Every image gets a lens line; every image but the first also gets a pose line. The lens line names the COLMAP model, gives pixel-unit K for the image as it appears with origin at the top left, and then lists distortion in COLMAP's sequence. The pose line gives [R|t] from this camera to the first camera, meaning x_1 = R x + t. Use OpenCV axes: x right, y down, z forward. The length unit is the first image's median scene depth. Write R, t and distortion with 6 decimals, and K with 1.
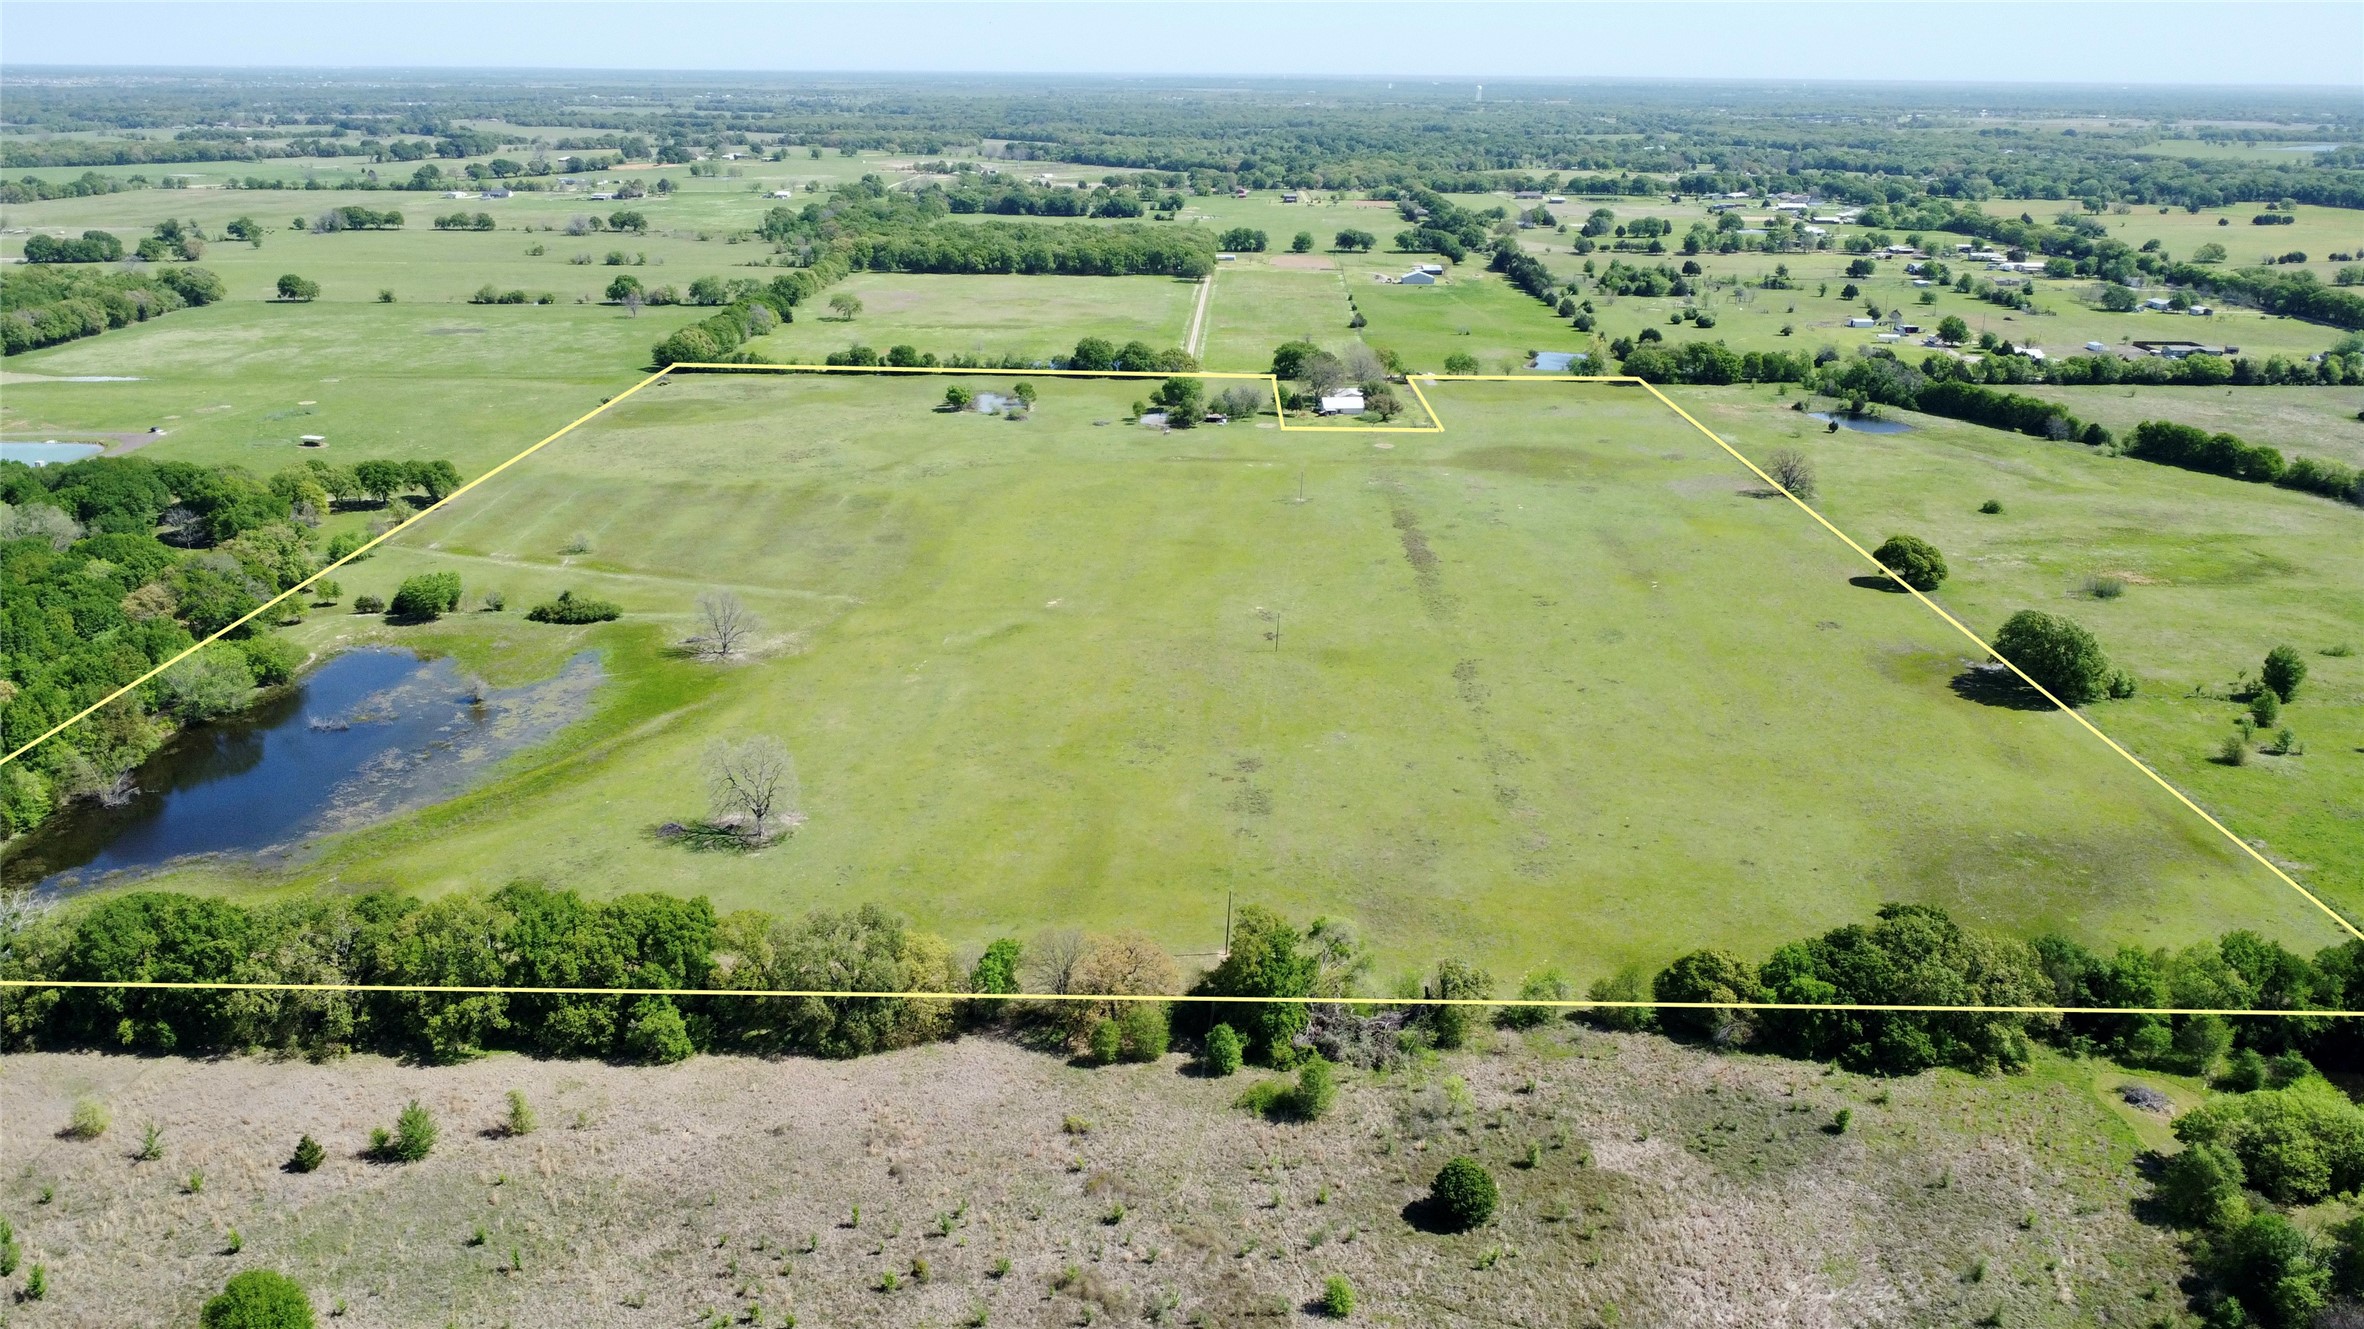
lens RADIAL K [[1784.2, 0, 1181.6], [0, 1784.2, 660.4], [0, 0, 1]] dist [0.004062, -0.005762]
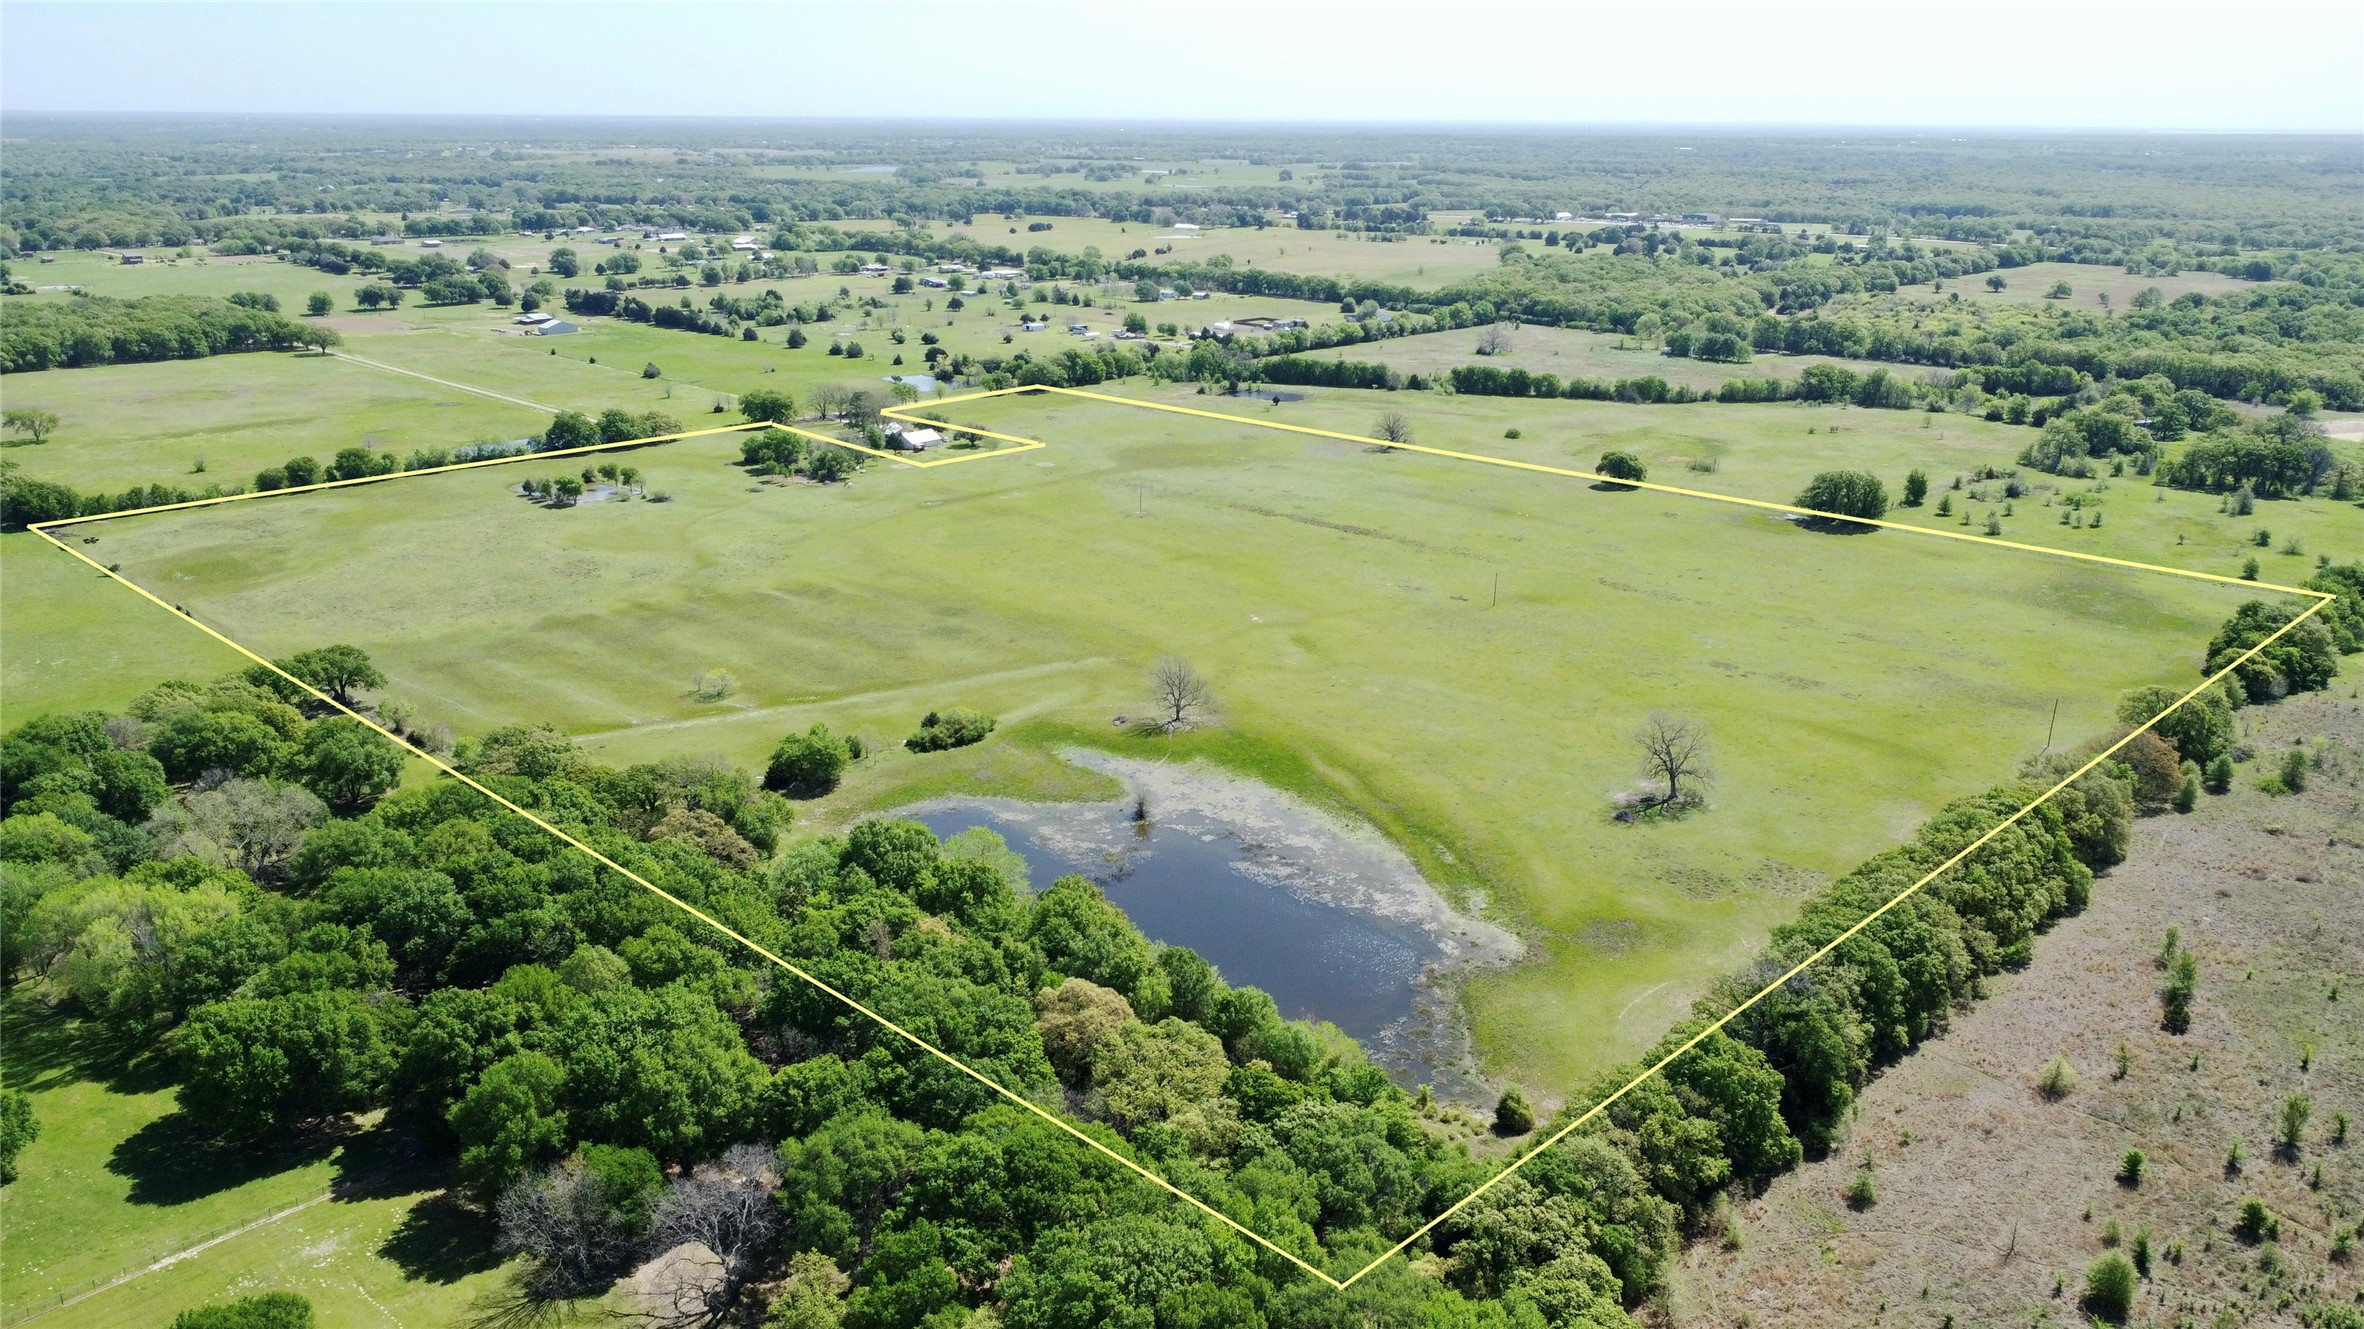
lens RADIAL K [[1784.2, 0, 1189.2], [0, 1784.2, 661.3], [0, 0, 1]] dist [0.004062, -0.005762]
pose [[0.675811, -0.219992, 0.703480, -0.341537], [0.231573, 0.969464, 0.080705, -0.041443], [-0.699752, 0.108366, 0.706118, 0.117213]]
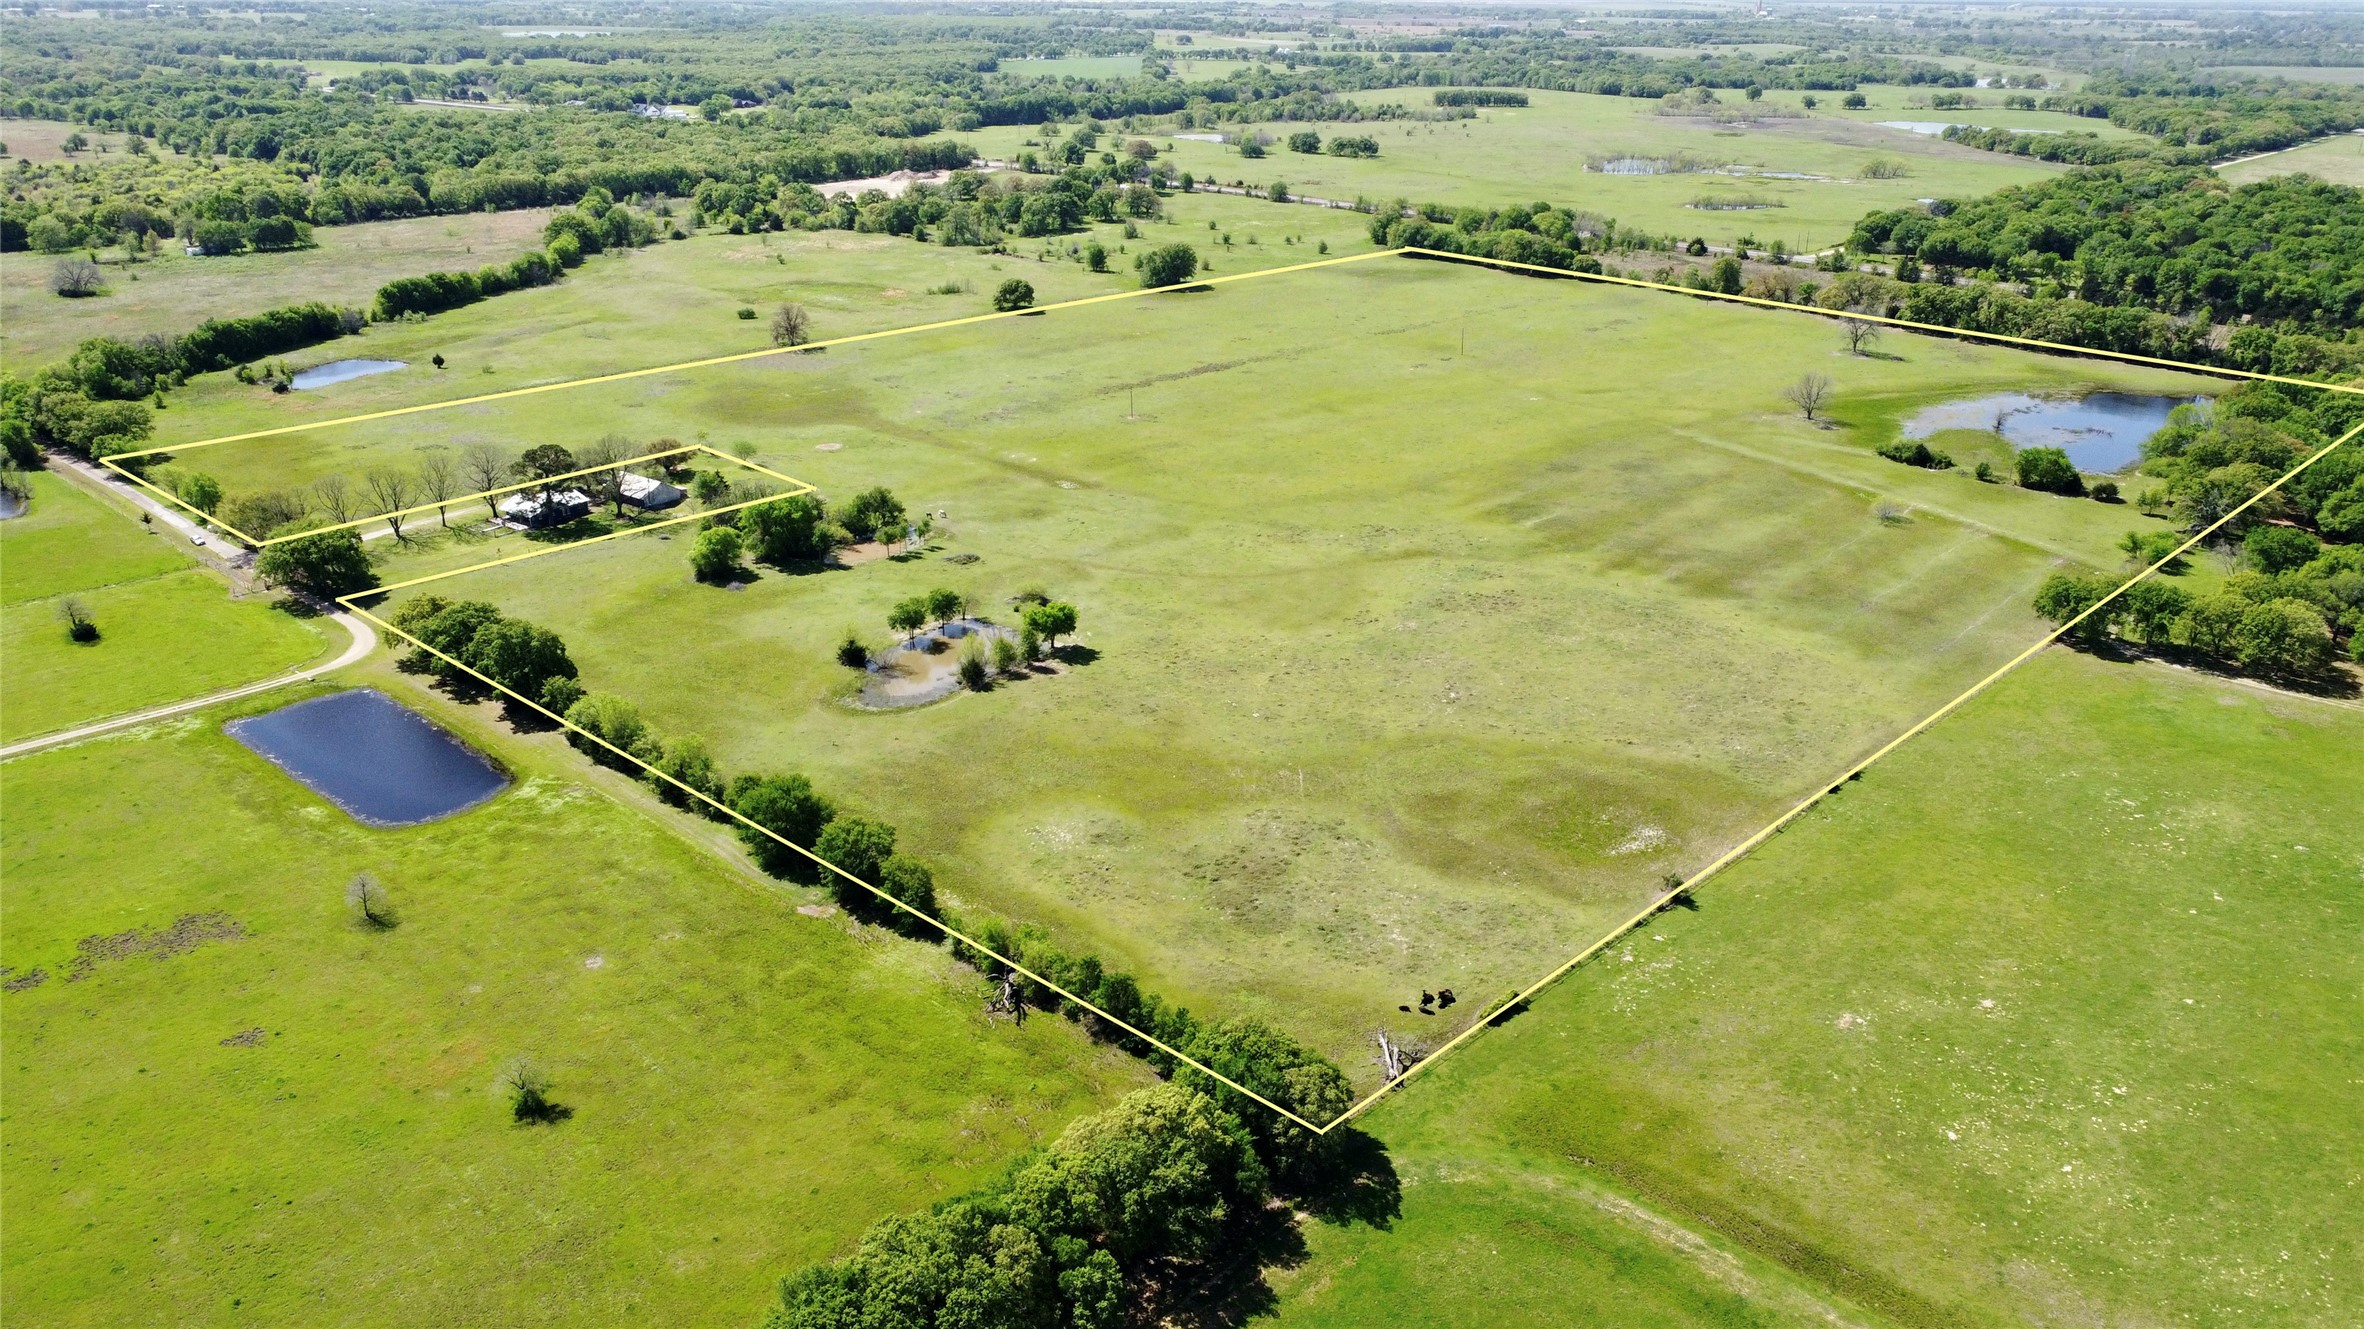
lens RADIAL K [[1784.2, 0, 1185.0], [0, 1784.2, 671.7], [0, 0, 1]] dist [0.004062, -0.005762]
pose [[-0.737177, -0.264381, 0.621829, -0.291468], [0.196840, 0.796336, 0.571929, -0.259607], [-0.646393, 0.544014, -0.535000, 0.779749]]
